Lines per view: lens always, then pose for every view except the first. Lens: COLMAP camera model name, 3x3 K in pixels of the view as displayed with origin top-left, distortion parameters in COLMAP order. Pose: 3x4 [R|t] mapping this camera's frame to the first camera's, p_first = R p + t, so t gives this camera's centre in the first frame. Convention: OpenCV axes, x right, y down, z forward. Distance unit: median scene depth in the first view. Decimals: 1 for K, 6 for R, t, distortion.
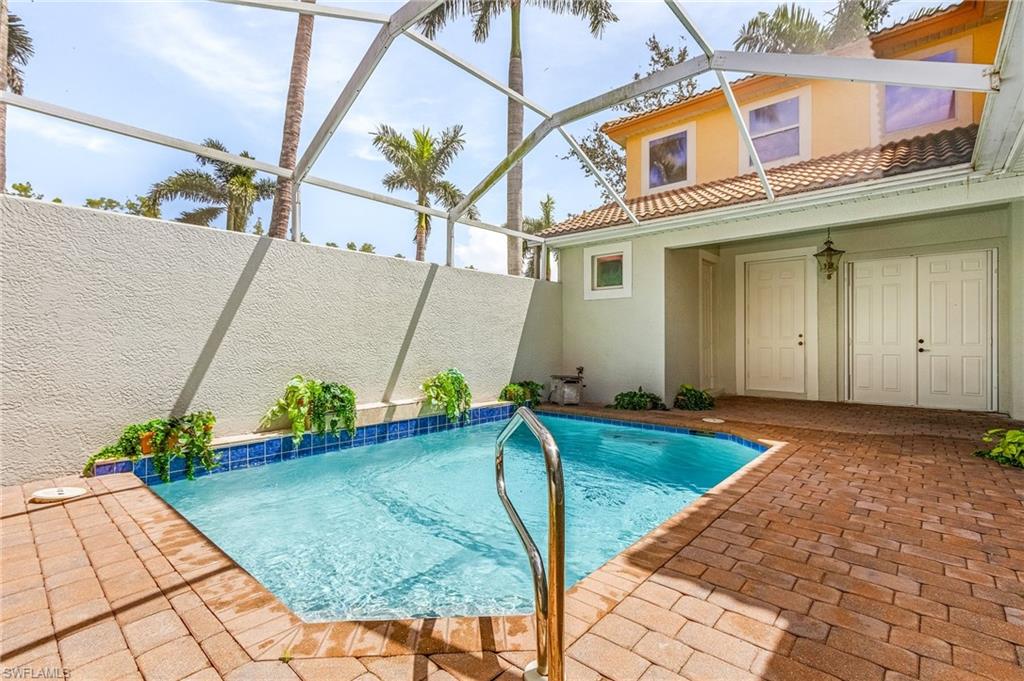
lens RADIAL K [[467.6, 0, 505.1], [0, 467.6, 341.1], [0, 0, 1]] dist [0.002328, 0.000050]
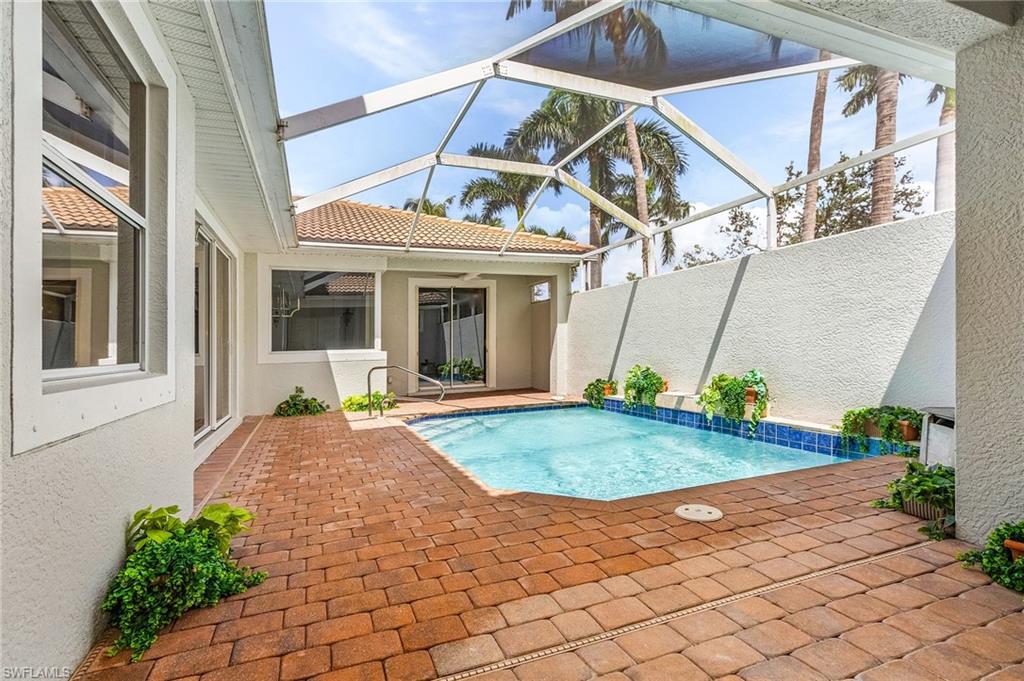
lens RADIAL K [[467.6, 0, 507.1], [0, 467.6, 347.7], [0, 0, 1]] dist [0.002328, 0.000050]
pose [[-0.426429, -0.004931, -0.904508, 1.000266], [0.005990, 0.999948, -0.008275, 0.022787], [0.904501, -0.008947, -0.426377, 1.097021]]
